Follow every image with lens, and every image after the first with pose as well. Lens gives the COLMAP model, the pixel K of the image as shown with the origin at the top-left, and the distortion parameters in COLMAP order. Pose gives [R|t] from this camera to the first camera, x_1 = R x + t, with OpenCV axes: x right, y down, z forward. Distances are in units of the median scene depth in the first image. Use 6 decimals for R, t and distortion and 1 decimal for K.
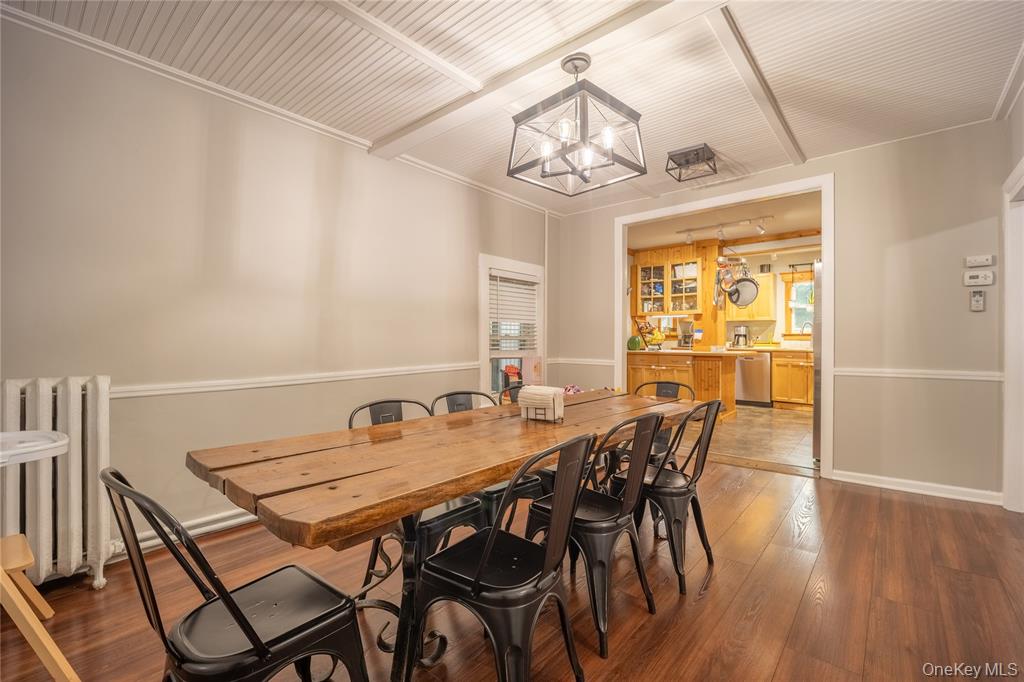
lens RADIAL K [[449.5, 0, 520.1], [0, 449.5, 337.2], [0, 0, 1]] dist [-0.009558, 0.003246]
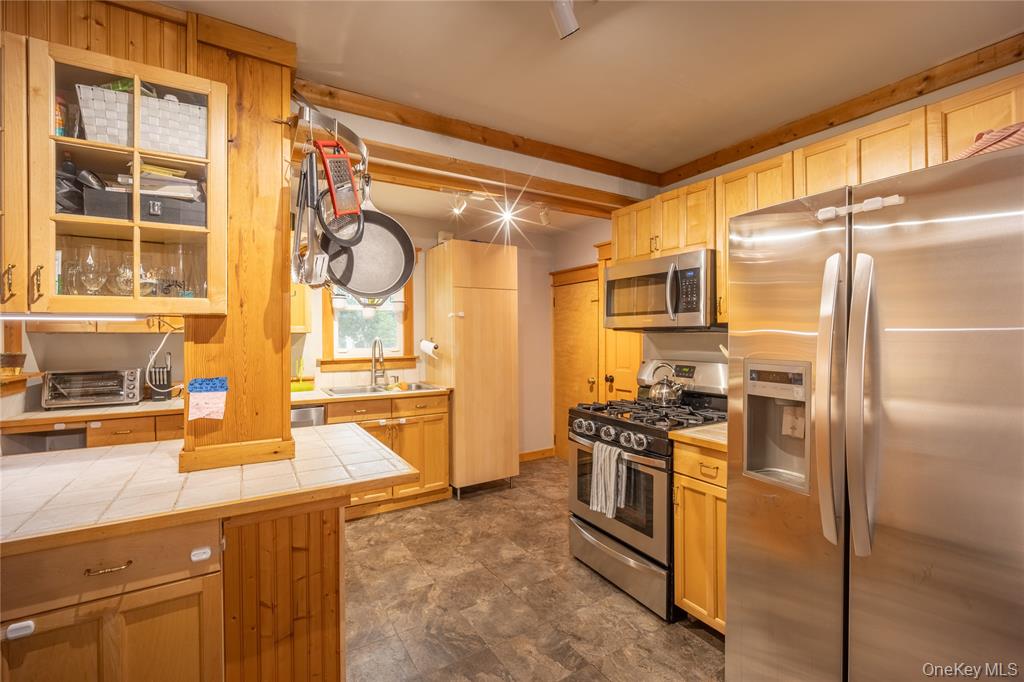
lens RADIAL K [[449.5, 0, 511.3], [0, 449.5, 337.8], [0, 0, 1]] dist [-0.009558, 0.003246]
pose [[0.322393, -0.005033, 0.946593, 0.209547], [0.006886, 0.999972, 0.002972, -0.037556], [-0.946581, 0.005561, 0.322418, 0.732789]]
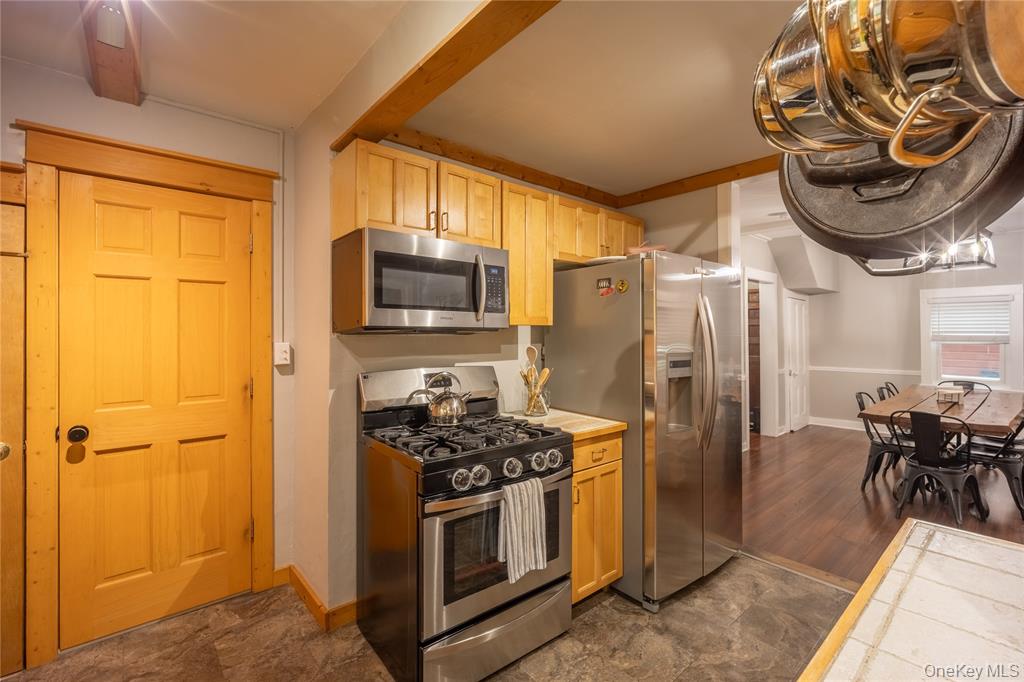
lens RADIAL K [[449.5, 0, 511.2], [0, 449.5, 335.7], [0, 0, 1]] dist [-0.009558, 0.003246]
pose [[-0.986365, 0.002496, 0.164553, 0.531293], [0.002811, 0.999995, 0.001676, -0.039531], [-0.164547, 0.002116, -0.986367, 1.043995]]
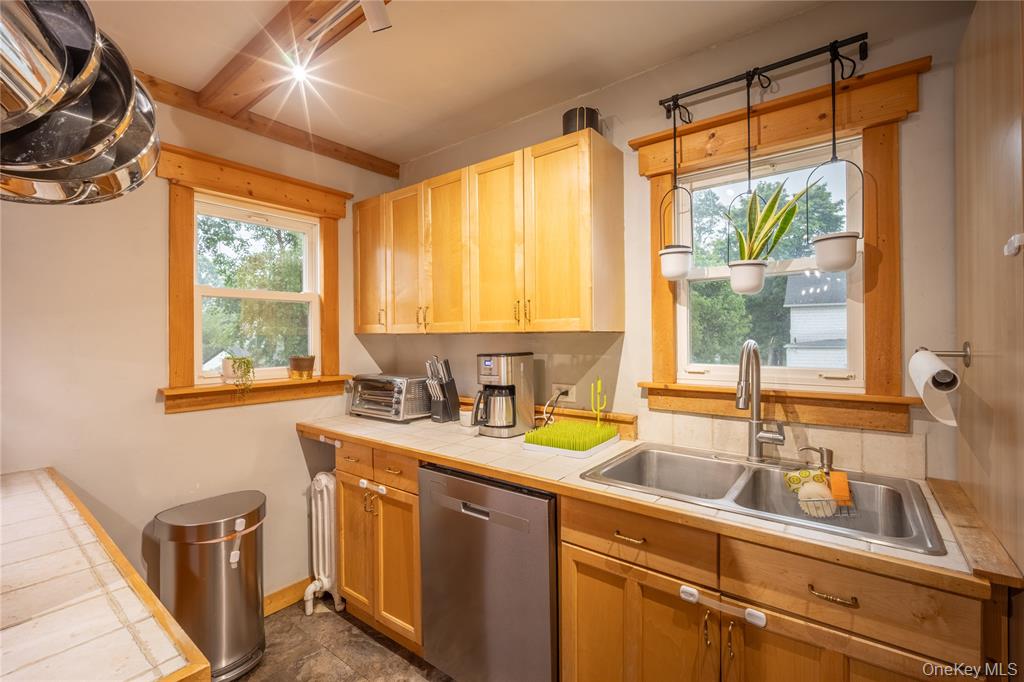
lens RADIAL K [[449.5, 0, 507.7], [0, 449.5, 335.7], [0, 0, 1]] dist [-0.009558, 0.003246]
pose [[0.999225, -0.010618, 0.037908, 0.576570], [0.010515, 0.999940, 0.002920, -0.042504], [-0.037936, -0.002520, 0.999277, 0.867570]]
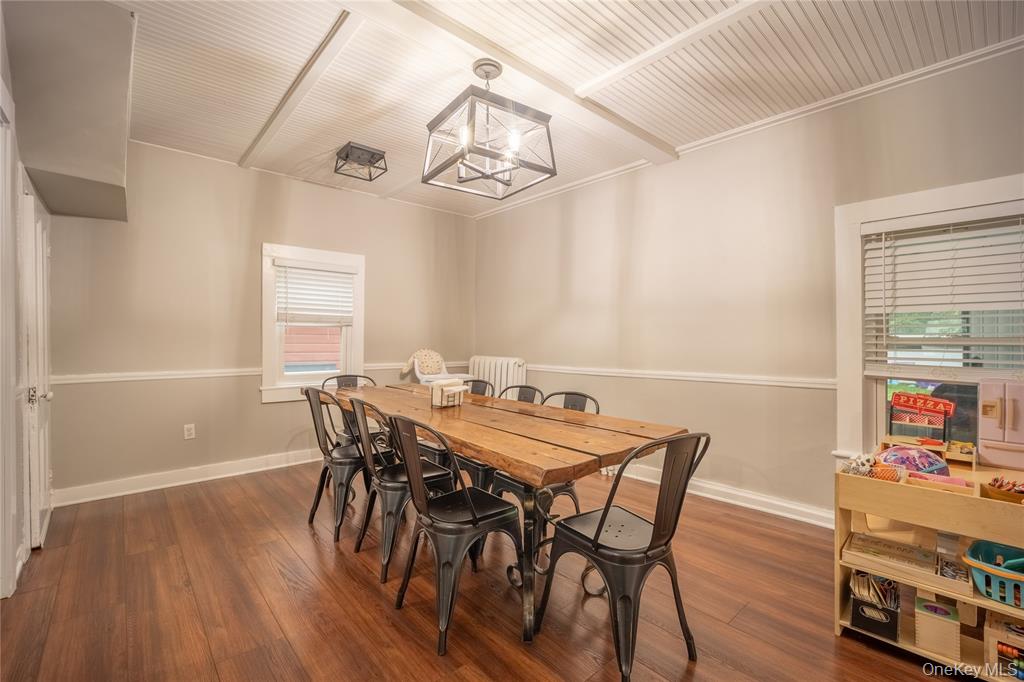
lens RADIAL K [[449.5, 0, 508.0], [0, 449.5, 344.2], [0, 0, 1]] dist [-0.009558, 0.003246]
pose [[-0.147329, 0.007762, -0.989057, 0.407703], [-0.000123, 0.999969, 0.007866, 0.000398], [0.989087, 0.001281, -0.147324, 0.432683]]
